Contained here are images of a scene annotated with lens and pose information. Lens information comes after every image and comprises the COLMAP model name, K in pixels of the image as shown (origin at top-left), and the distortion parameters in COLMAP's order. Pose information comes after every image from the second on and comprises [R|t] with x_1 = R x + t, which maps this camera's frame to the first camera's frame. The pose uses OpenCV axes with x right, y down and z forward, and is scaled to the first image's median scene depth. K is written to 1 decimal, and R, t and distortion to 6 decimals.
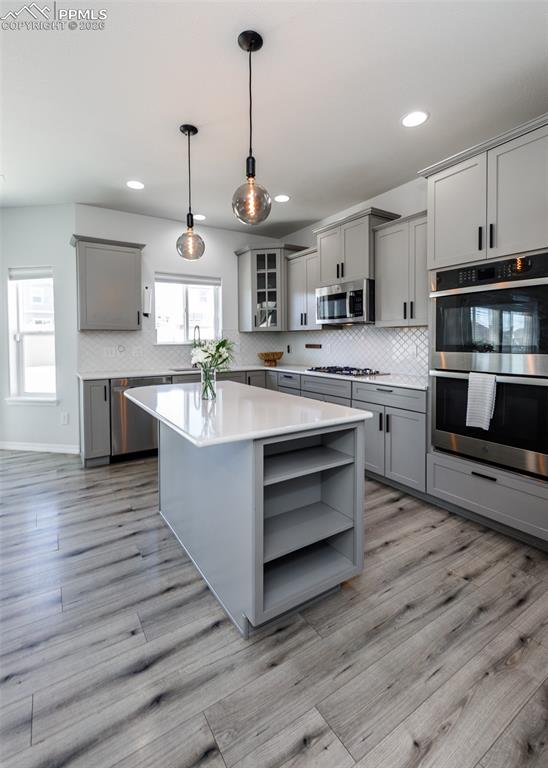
lens RADIAL K [[347.6, 0, 271.1], [0, 347.6, 377.7], [0, 0, 1]] dist [-0.000330, -0.000038]
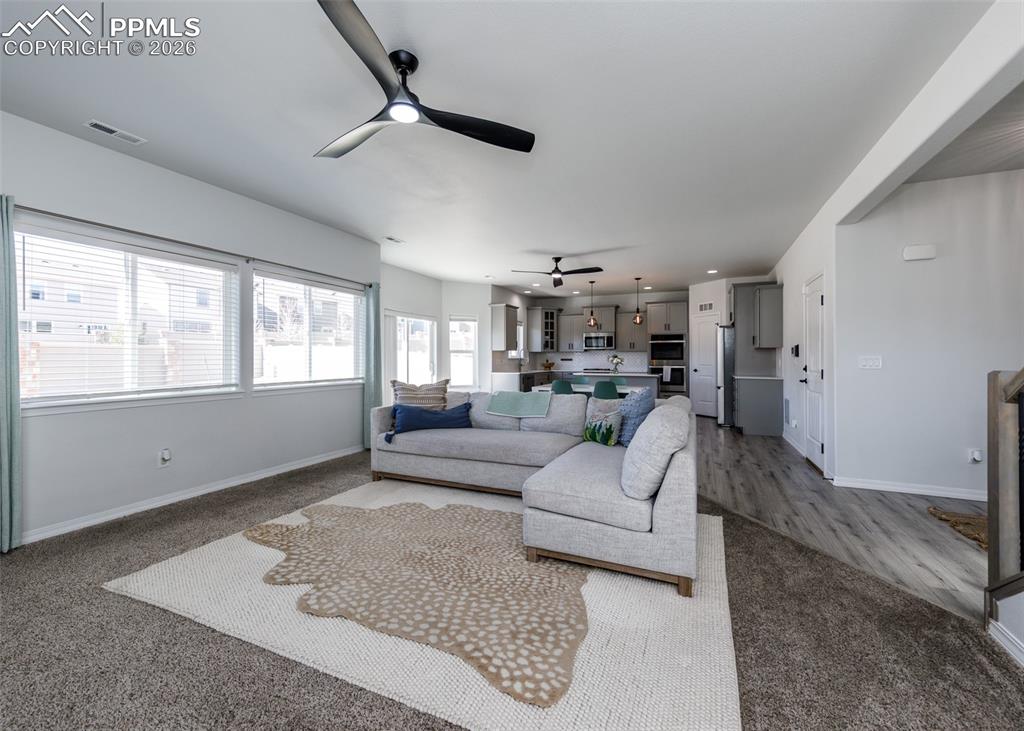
lens RADIAL K [[426.6, 0, 513.8], [0, 426.6, 360.7], [0, 0, 1]] dist [-0.002111, -0.000232]
pose [[0.826783, -0.002757, 0.562514, -1.705971], [0.061895, 0.994362, -0.086101, 0.118360], [-0.559105, 0.106004, 0.822292, -0.917000]]
